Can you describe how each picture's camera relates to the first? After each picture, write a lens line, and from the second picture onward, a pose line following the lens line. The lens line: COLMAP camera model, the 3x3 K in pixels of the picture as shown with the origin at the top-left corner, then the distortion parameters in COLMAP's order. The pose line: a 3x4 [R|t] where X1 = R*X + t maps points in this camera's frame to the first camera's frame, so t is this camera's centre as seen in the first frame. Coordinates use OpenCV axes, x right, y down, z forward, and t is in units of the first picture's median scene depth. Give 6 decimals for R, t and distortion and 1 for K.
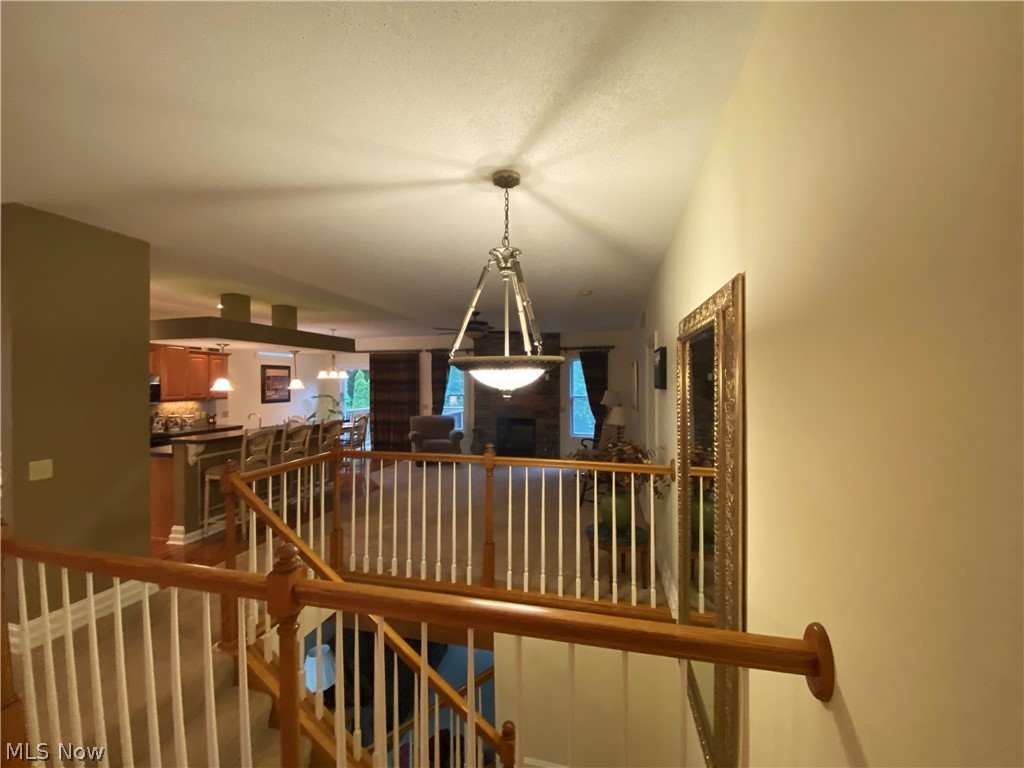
lens RADIAL K [[412.1, 0, 508.0], [0, 412.1, 381.8], [0, 0, 1]] dist [-0.002356, -0.008387]
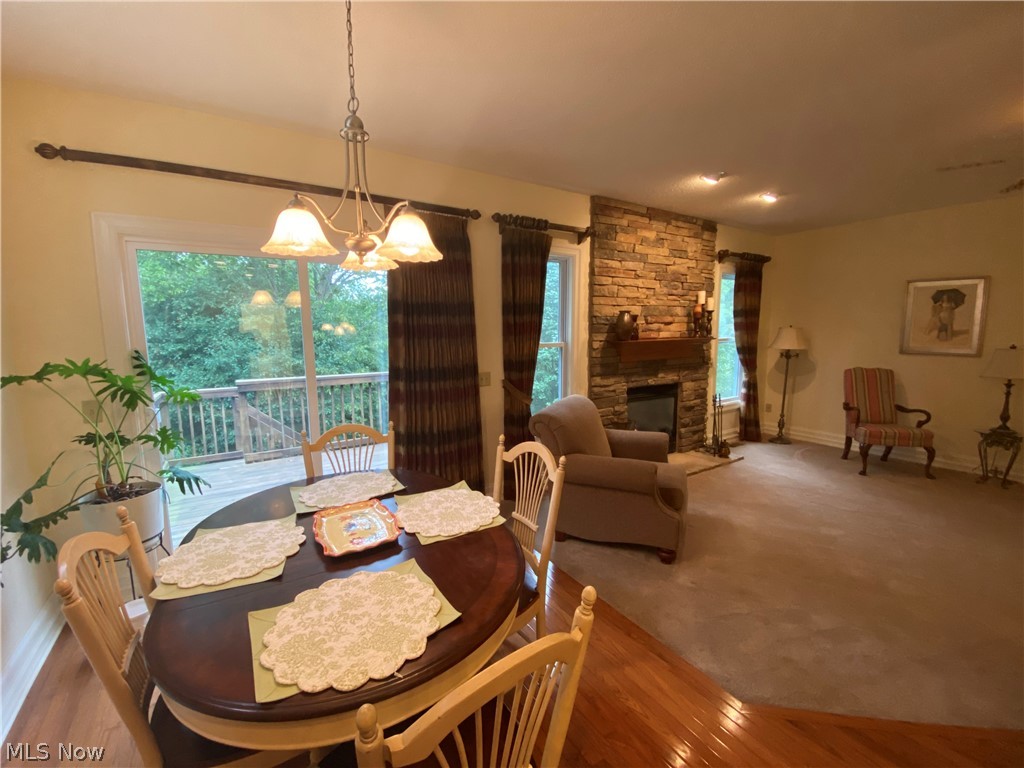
lens RADIAL K [[452.6, 0, 501.5], [0, 452.6, 389.0], [0, 0, 1]] dist [0.020832, -0.000559]
pose [[0.665805, -0.102687, 0.739026, -0.545822], [0.004933, 0.991068, 0.133264, 0.017964], [-0.746109, -0.085082, 0.660365, 0.813761]]
